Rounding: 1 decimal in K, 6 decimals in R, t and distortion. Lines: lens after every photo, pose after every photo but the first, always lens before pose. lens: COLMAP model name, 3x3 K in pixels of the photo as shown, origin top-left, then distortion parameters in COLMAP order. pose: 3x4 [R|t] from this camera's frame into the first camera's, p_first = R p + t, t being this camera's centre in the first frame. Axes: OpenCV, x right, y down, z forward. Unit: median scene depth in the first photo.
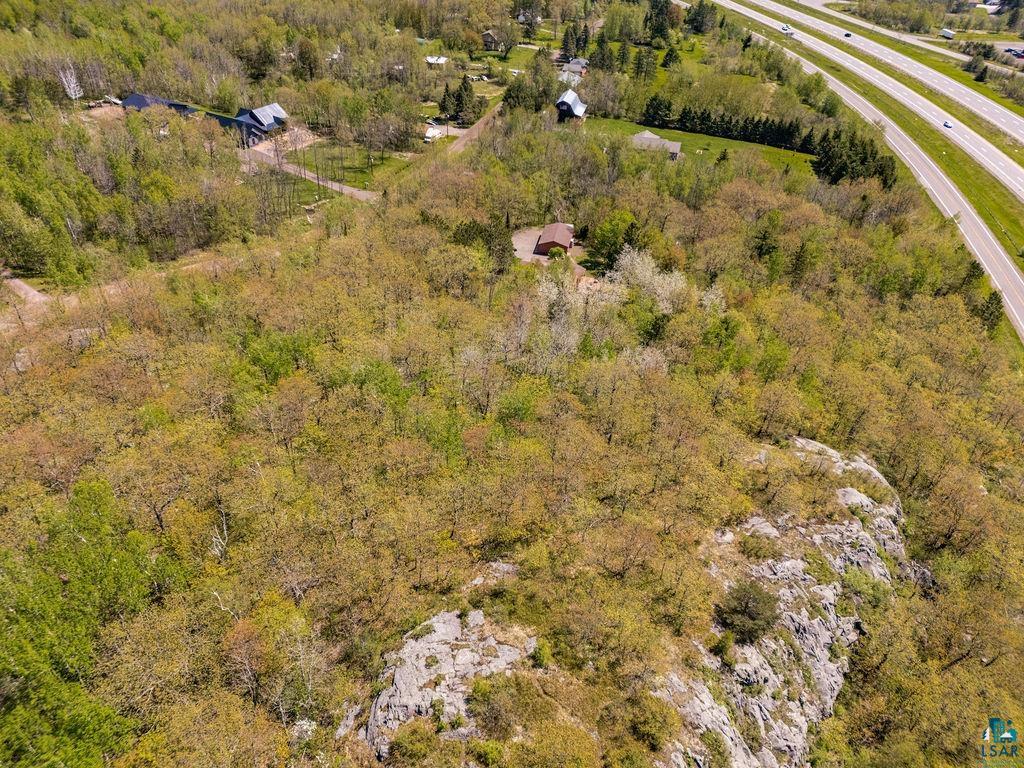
lens RADIAL K [[746.1, 0, 512.0], [0, 746.1, 384.0], [0, 0, 1]] dist [0.095297, -0.081064]
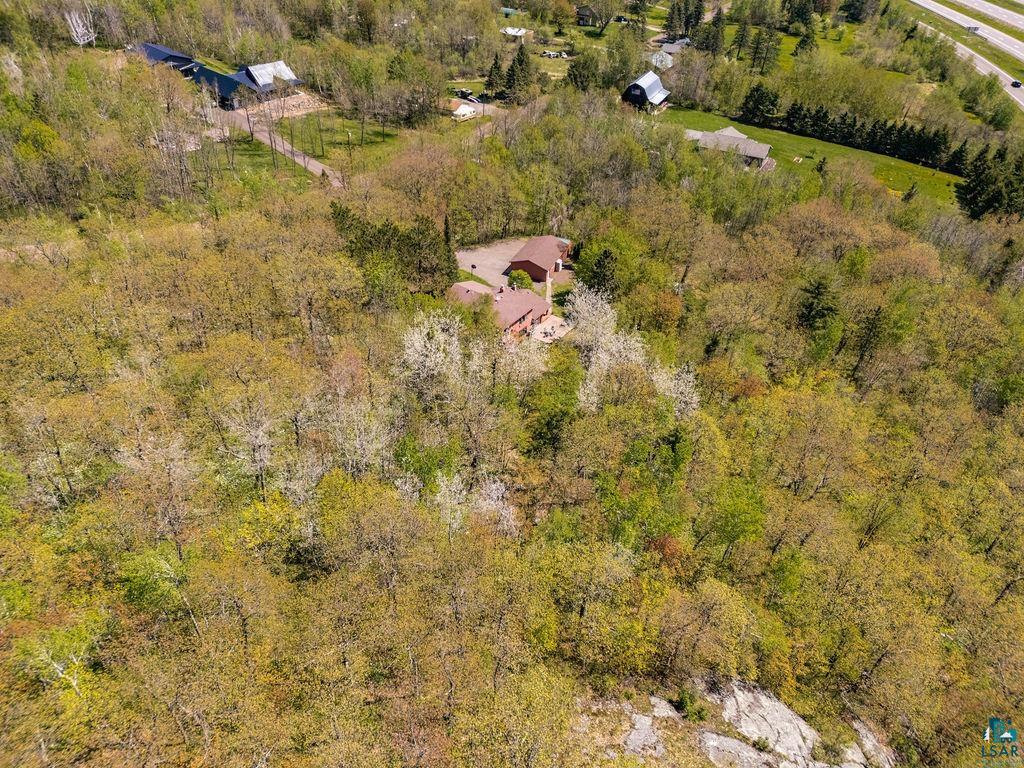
lens RADIAL K [[746.1, 0, 512.0], [0, 746.1, 384.0], [0, 0, 1]] dist [0.095297, -0.081064]
pose [[0.976460, 0.133113, -0.169725, 0.118218], [-0.132275, 0.991079, 0.016288, -0.053901], [0.170379, 0.006546, 0.985357, 0.185956]]
